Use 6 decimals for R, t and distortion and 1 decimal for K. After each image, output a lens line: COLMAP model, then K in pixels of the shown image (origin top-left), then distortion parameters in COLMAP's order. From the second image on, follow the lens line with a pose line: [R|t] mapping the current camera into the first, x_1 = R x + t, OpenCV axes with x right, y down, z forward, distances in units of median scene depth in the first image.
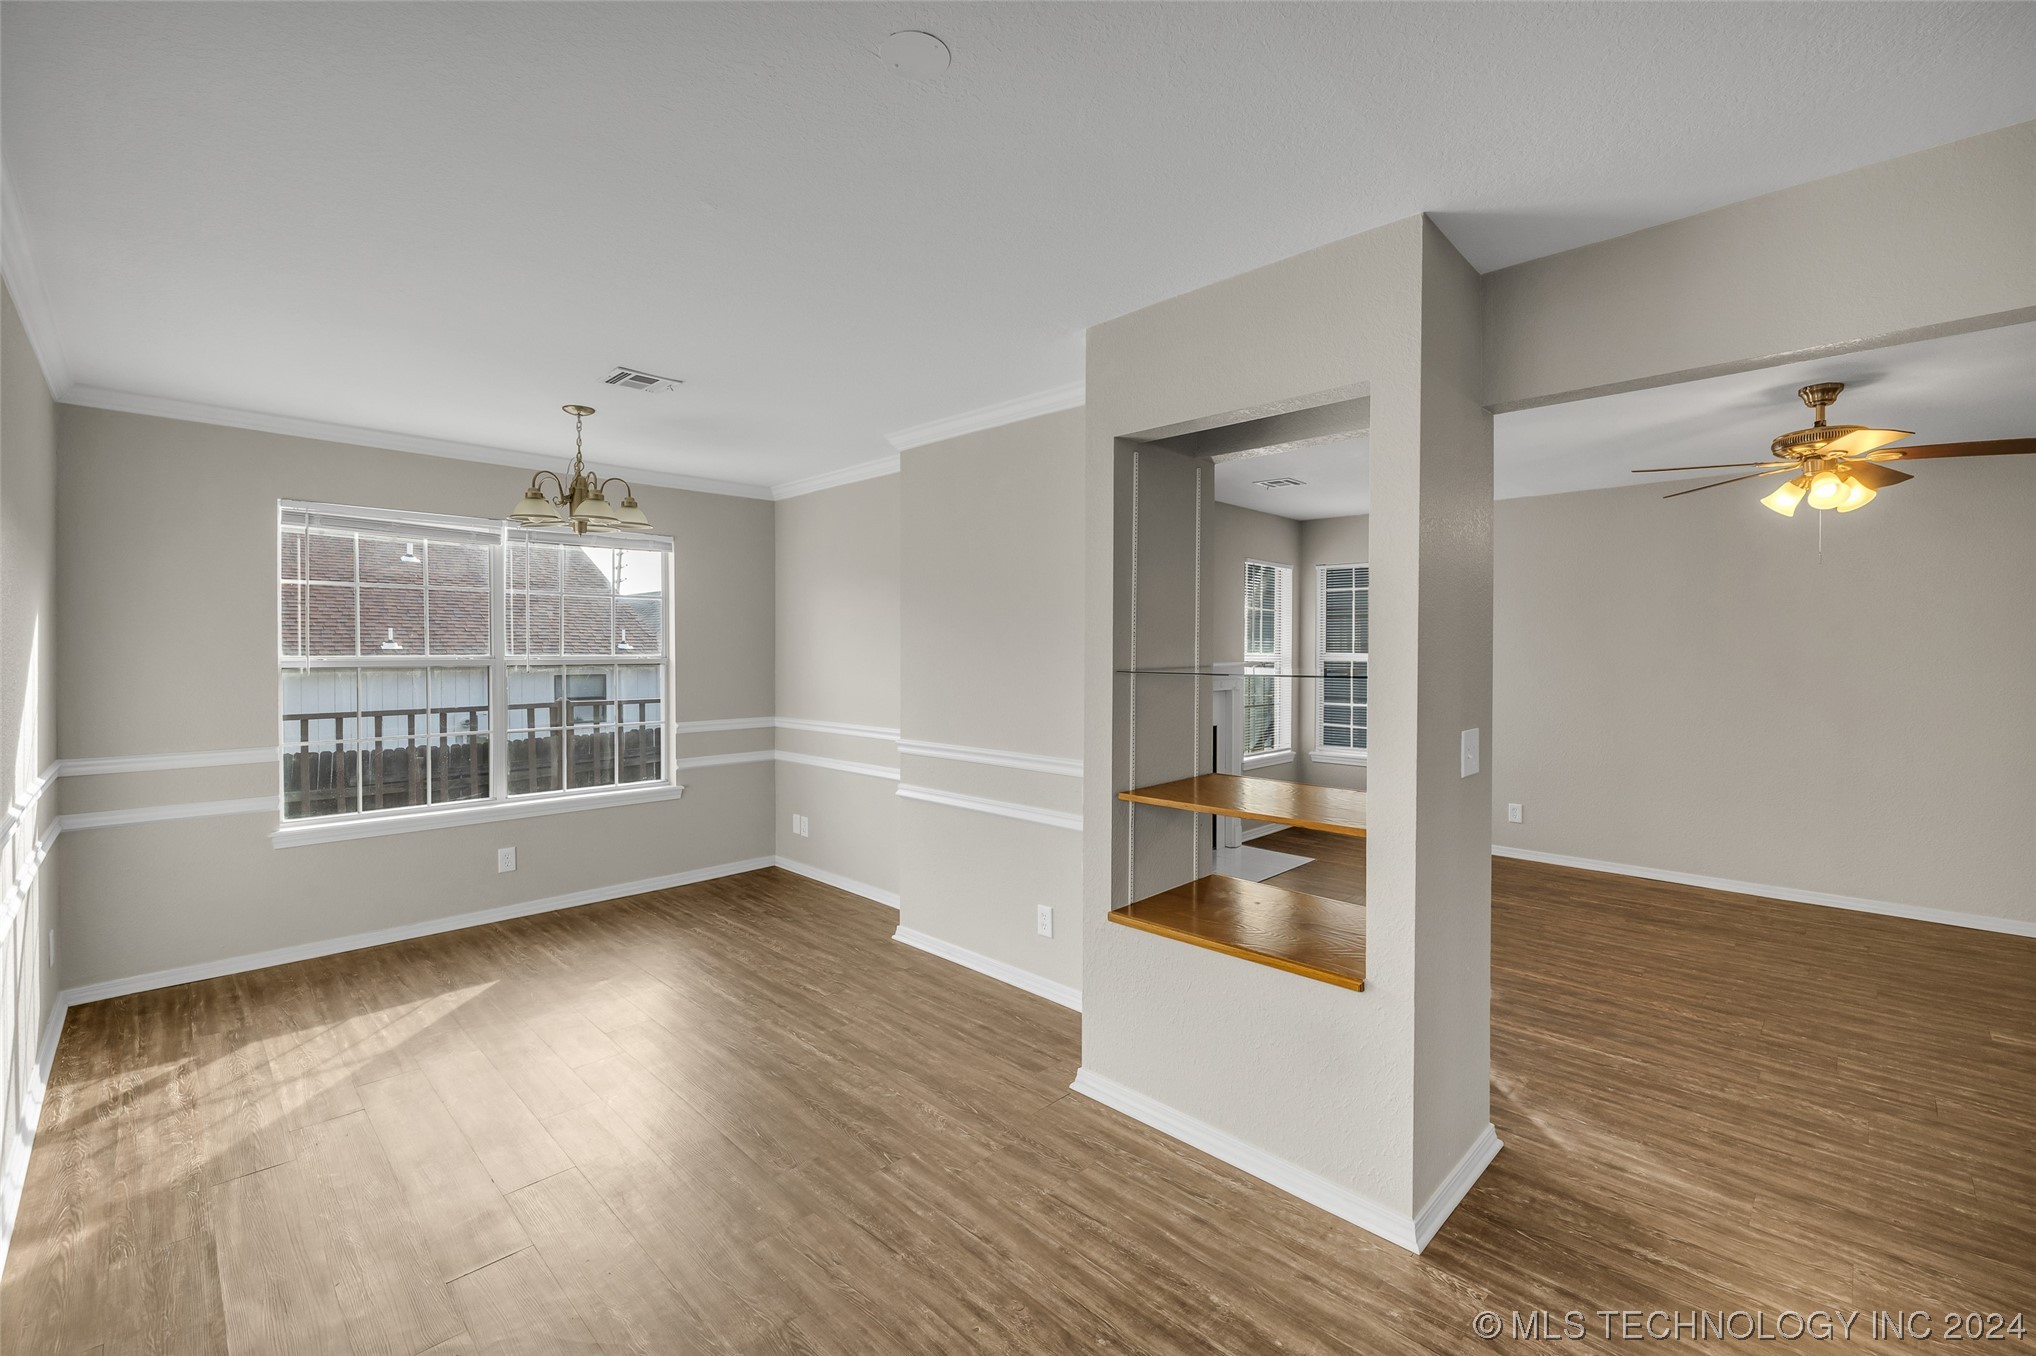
lens RADIAL K [[849.0, 0, 1044.0], [0, 849.0, 659.4], [0, 0, 1]] dist [-0.012491, 0.000105]
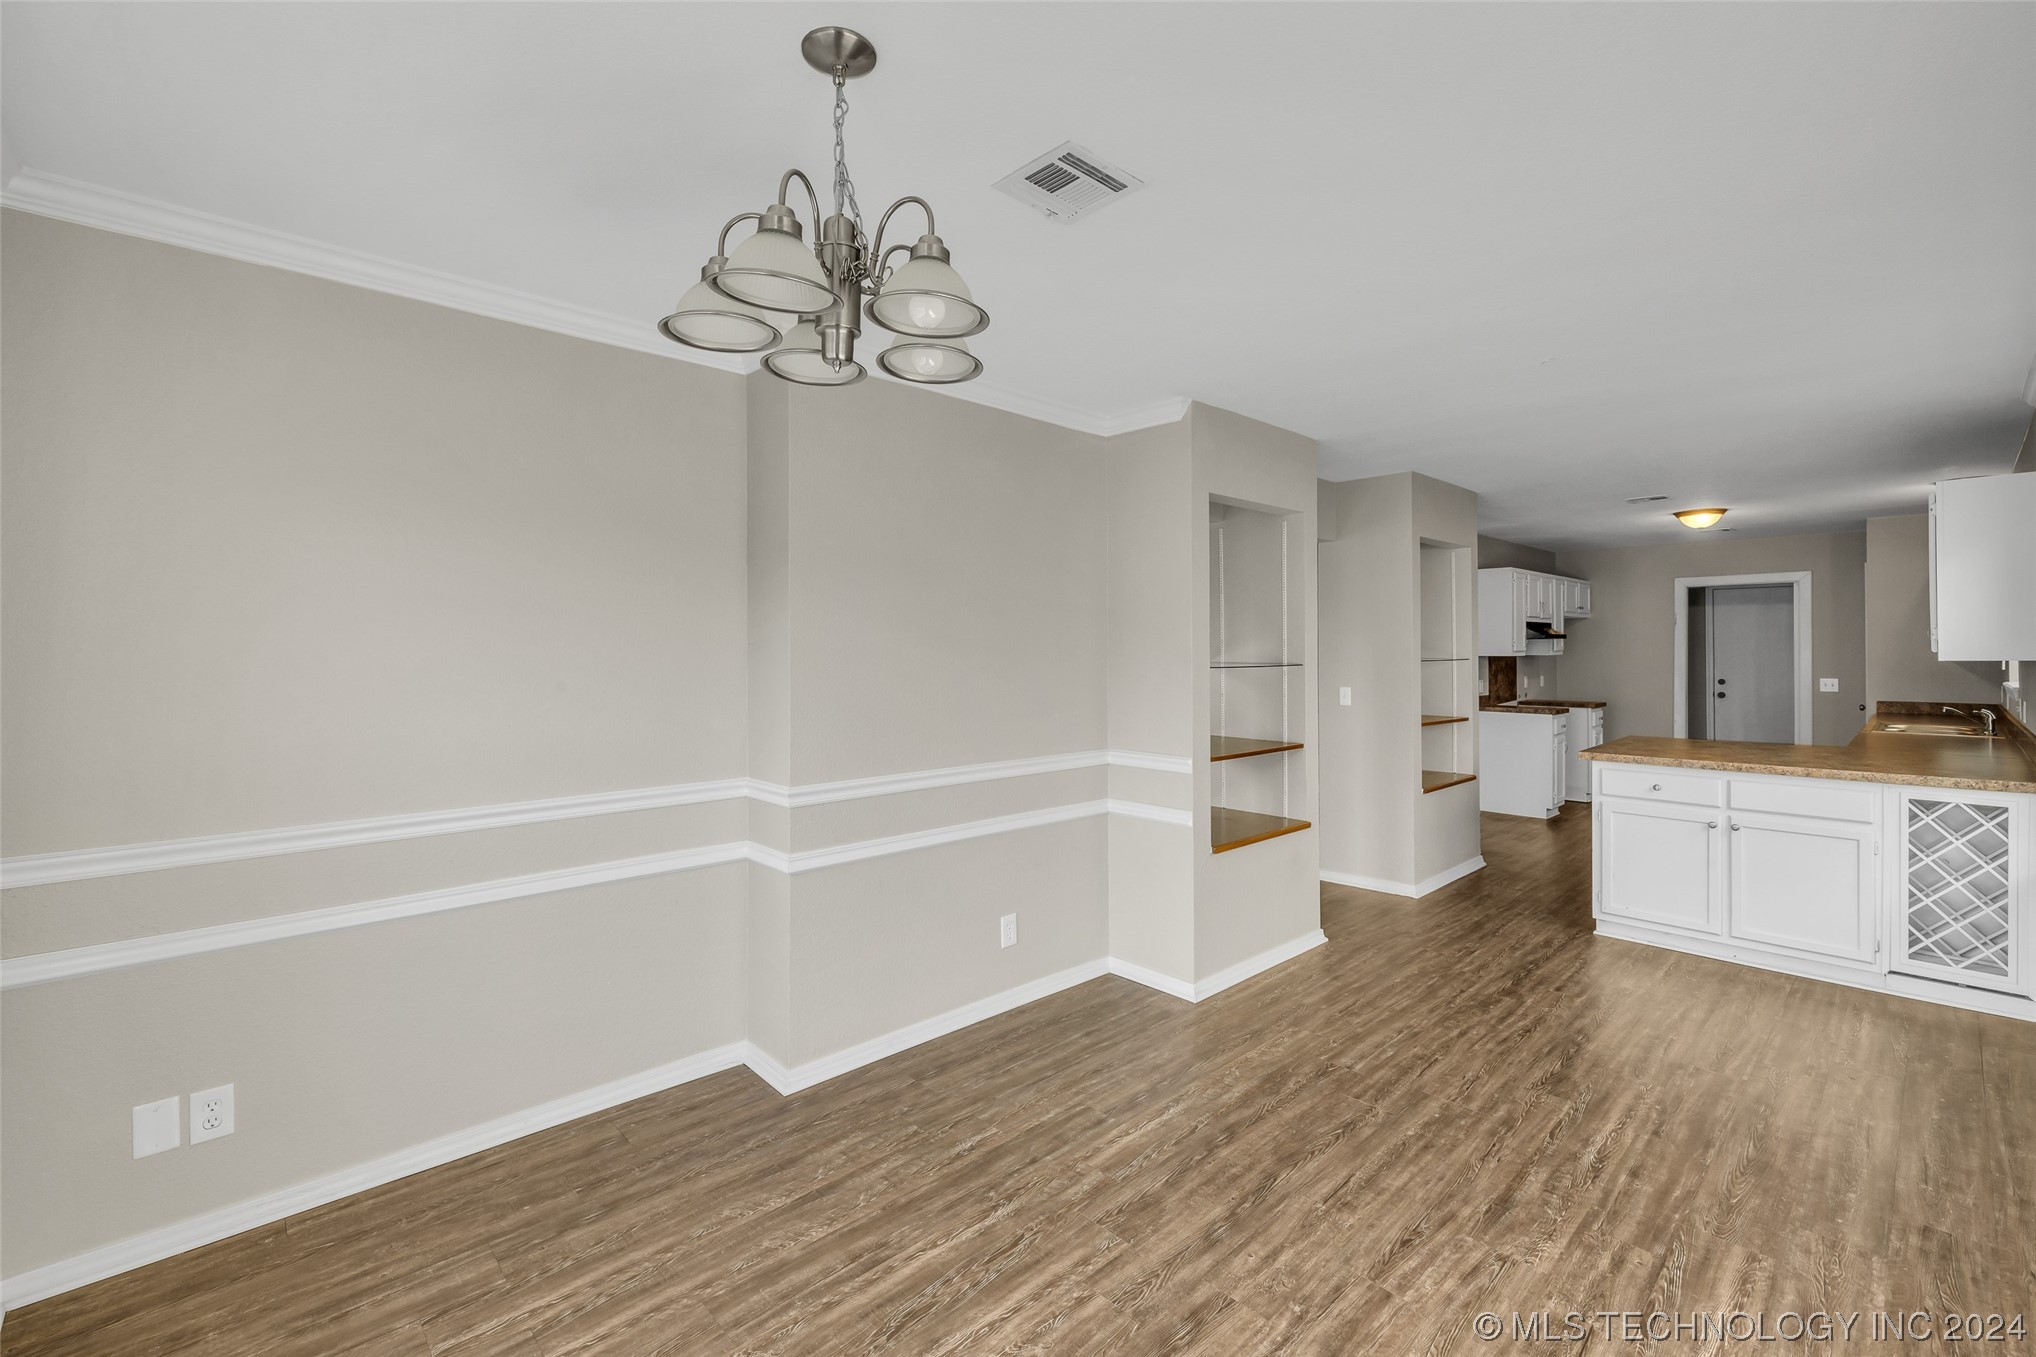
lens RADIAL K [[862.7, 0, 1015.9], [0, 862.7, 655.7], [0, 0, 1]] dist [0.001521, 0.000310]
pose [[0.060976, -0.007987, 0.998107, -1.222001], [0.009202, 0.999930, 0.007440, -0.014879], [-0.998097, 0.008731, 0.061046, 1.159904]]
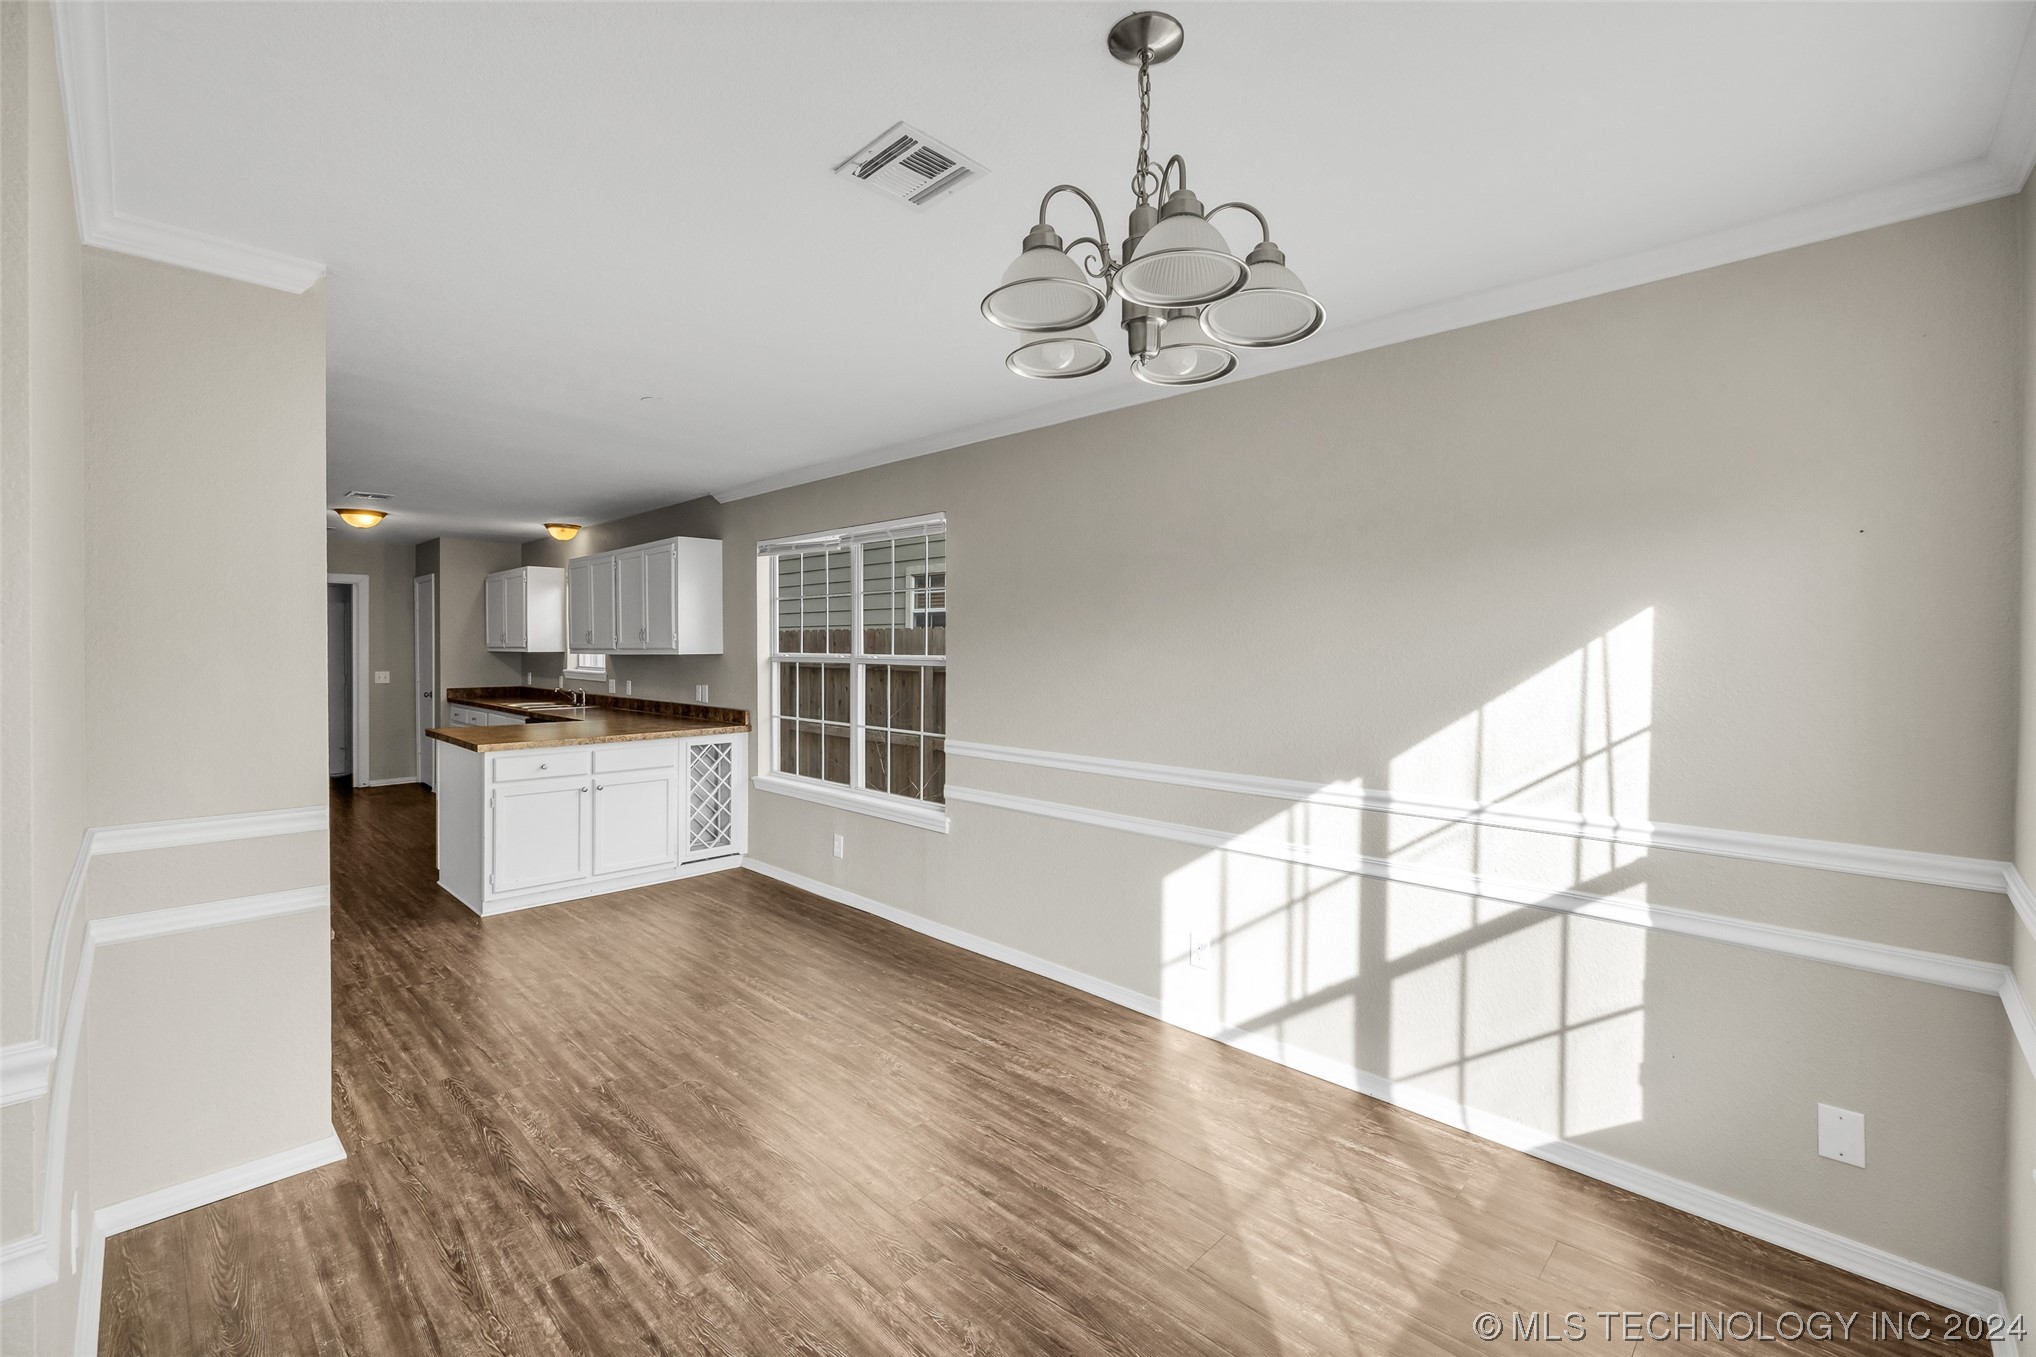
lens RADIAL K [[862.7, 0, 1015.9], [0, 862.7, 655.7], [0, 0, 1]] dist [0.001521, 0.000310]
pose [[-0.999772, -0.006705, 0.020276, -0.645562], [-0.006403, 0.999868, 0.014900, -0.015738], [-0.020374, 0.014766, -0.999683, 1.813599]]
